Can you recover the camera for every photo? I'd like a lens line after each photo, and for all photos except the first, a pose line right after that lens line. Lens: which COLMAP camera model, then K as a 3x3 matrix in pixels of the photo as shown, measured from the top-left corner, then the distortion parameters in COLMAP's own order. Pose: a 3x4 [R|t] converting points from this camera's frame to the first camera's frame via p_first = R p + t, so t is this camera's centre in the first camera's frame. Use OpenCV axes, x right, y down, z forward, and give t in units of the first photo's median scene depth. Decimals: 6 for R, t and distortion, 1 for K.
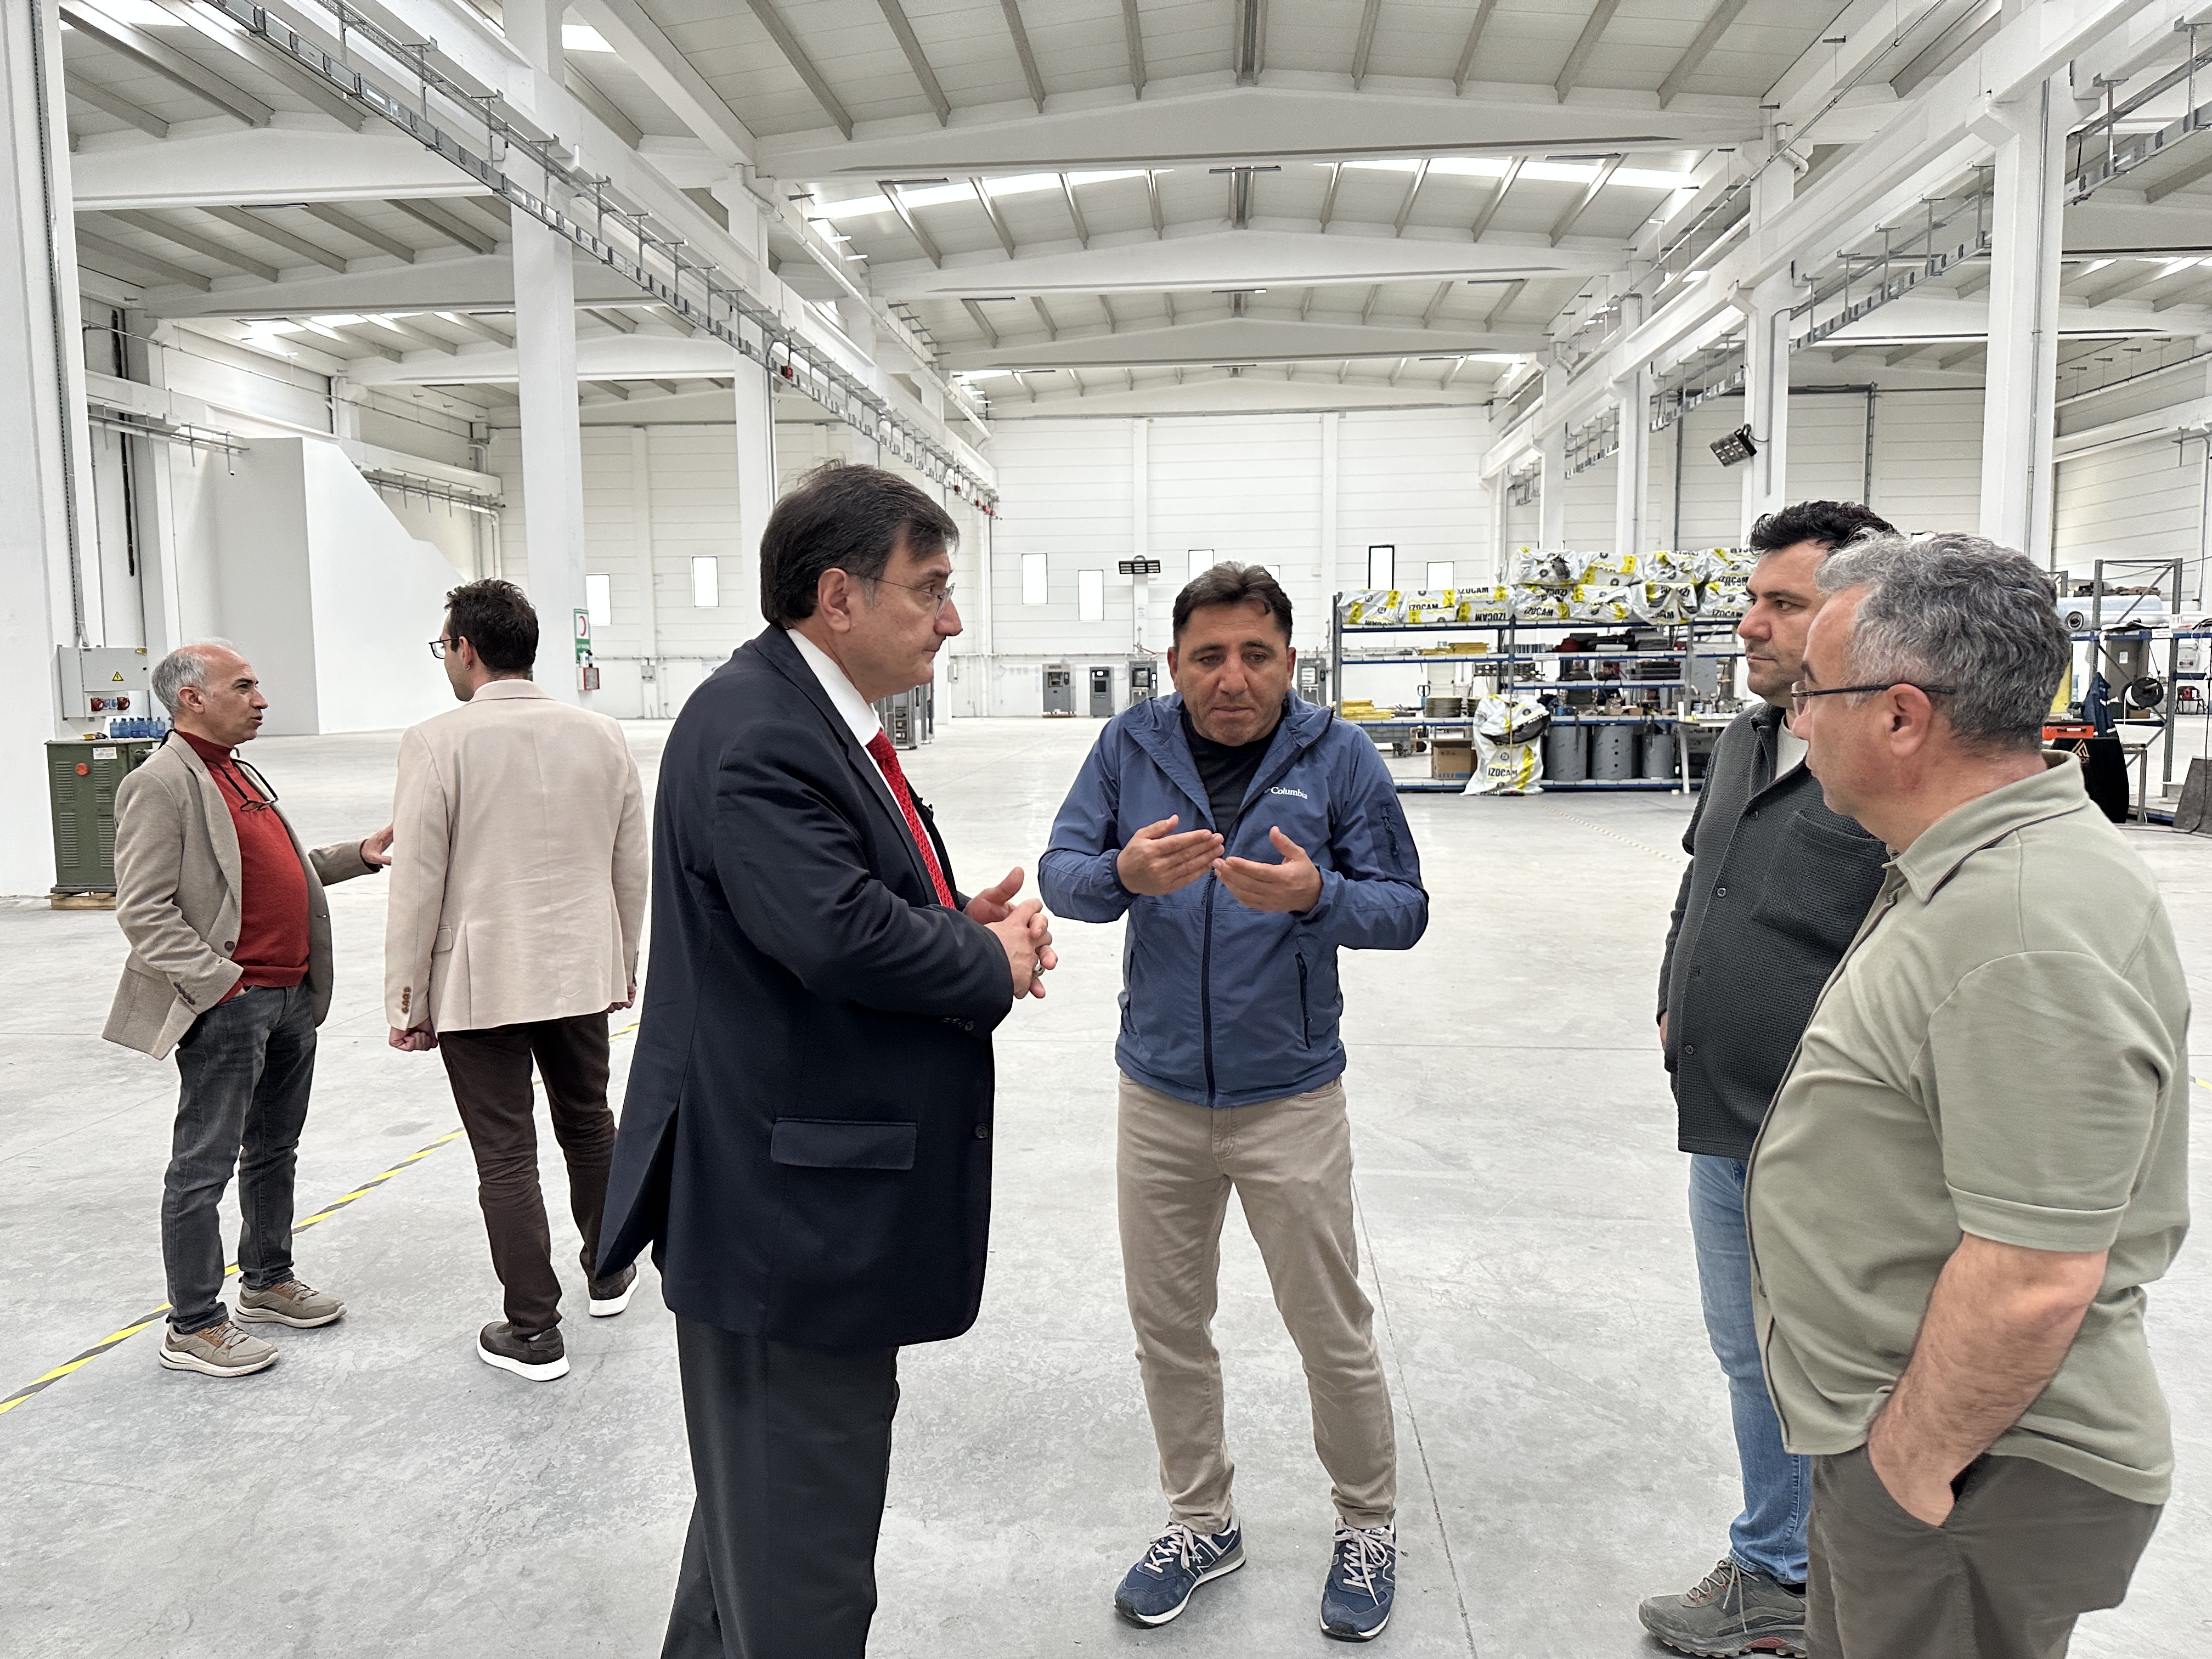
lens RADIAL K [[1548.9, 0, 1106.0], [0, 1548.9, 829.5], [0, 0, 1]] dist [-0.024372, 0.008122]
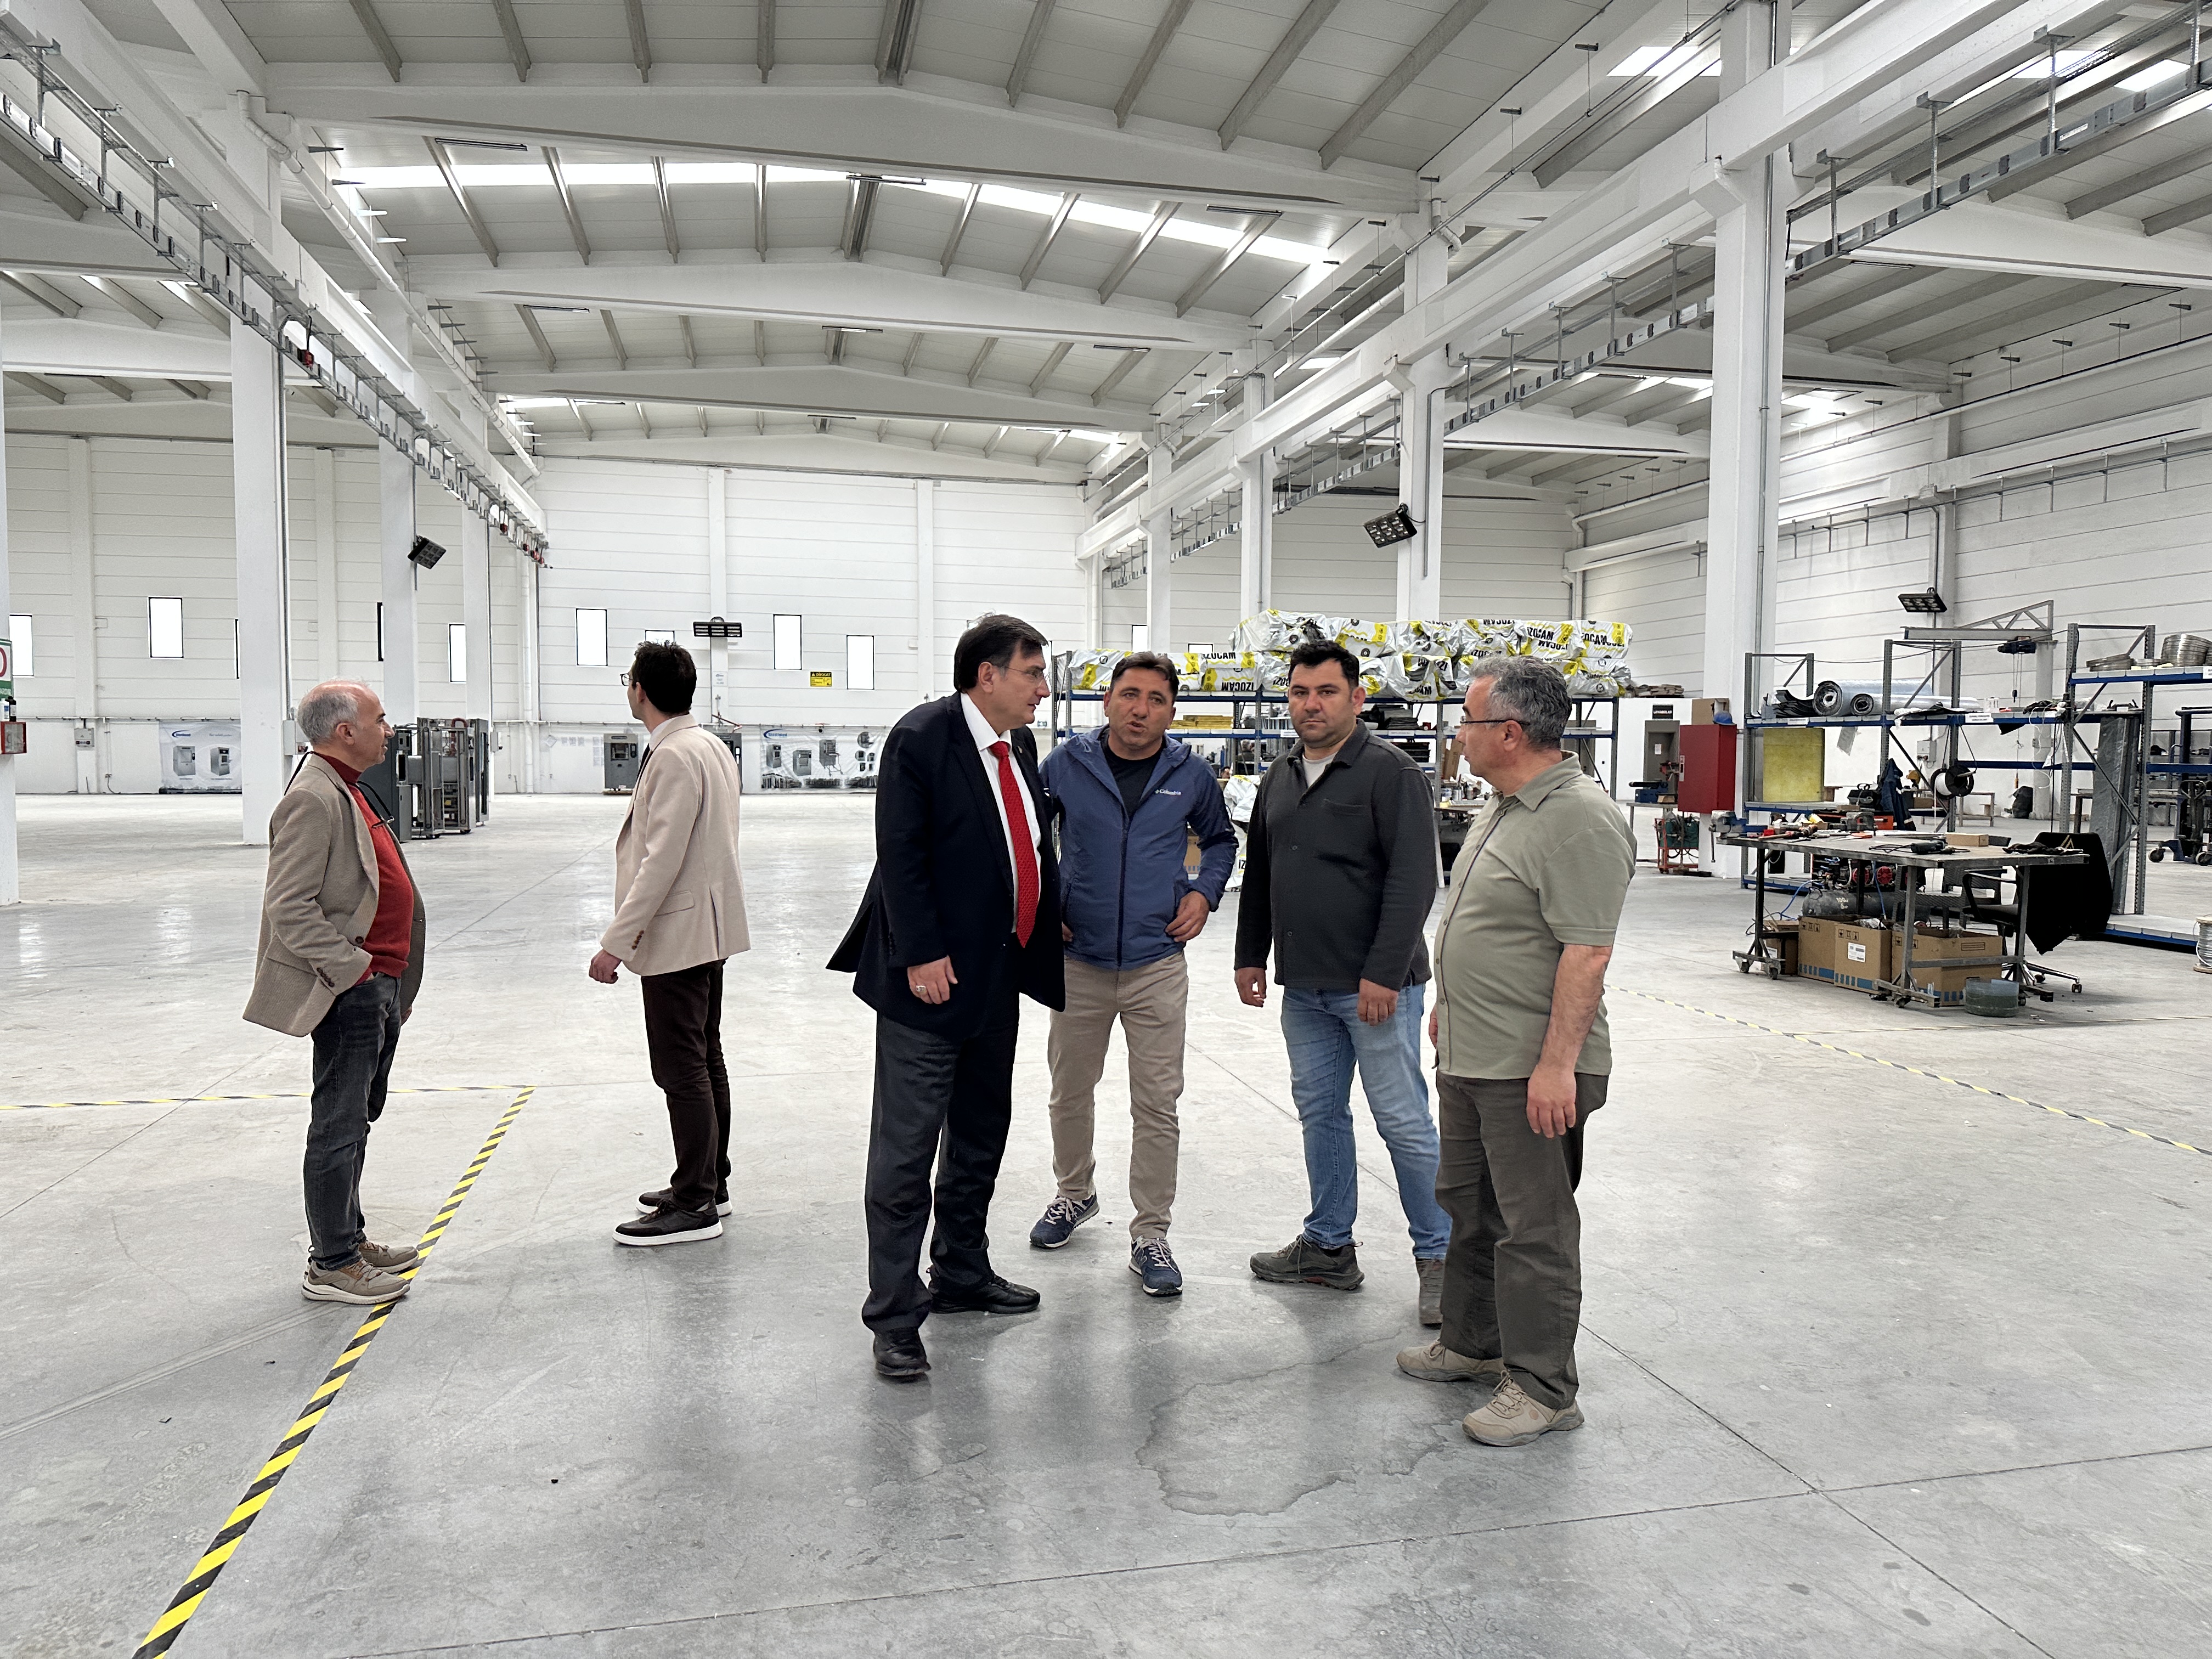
lens RADIAL K [[1555.7, 0, 1113.1], [0, 1555.7, 835.3], [0, 0, 1]] dist [0.046415, -0.063999]
pose [[0.956162, 0.005690, 0.292783, -0.044506], [0.009042, 0.998761, -0.048939, -0.007847], [-0.292699, 0.049440, 0.954926, 0.120668]]
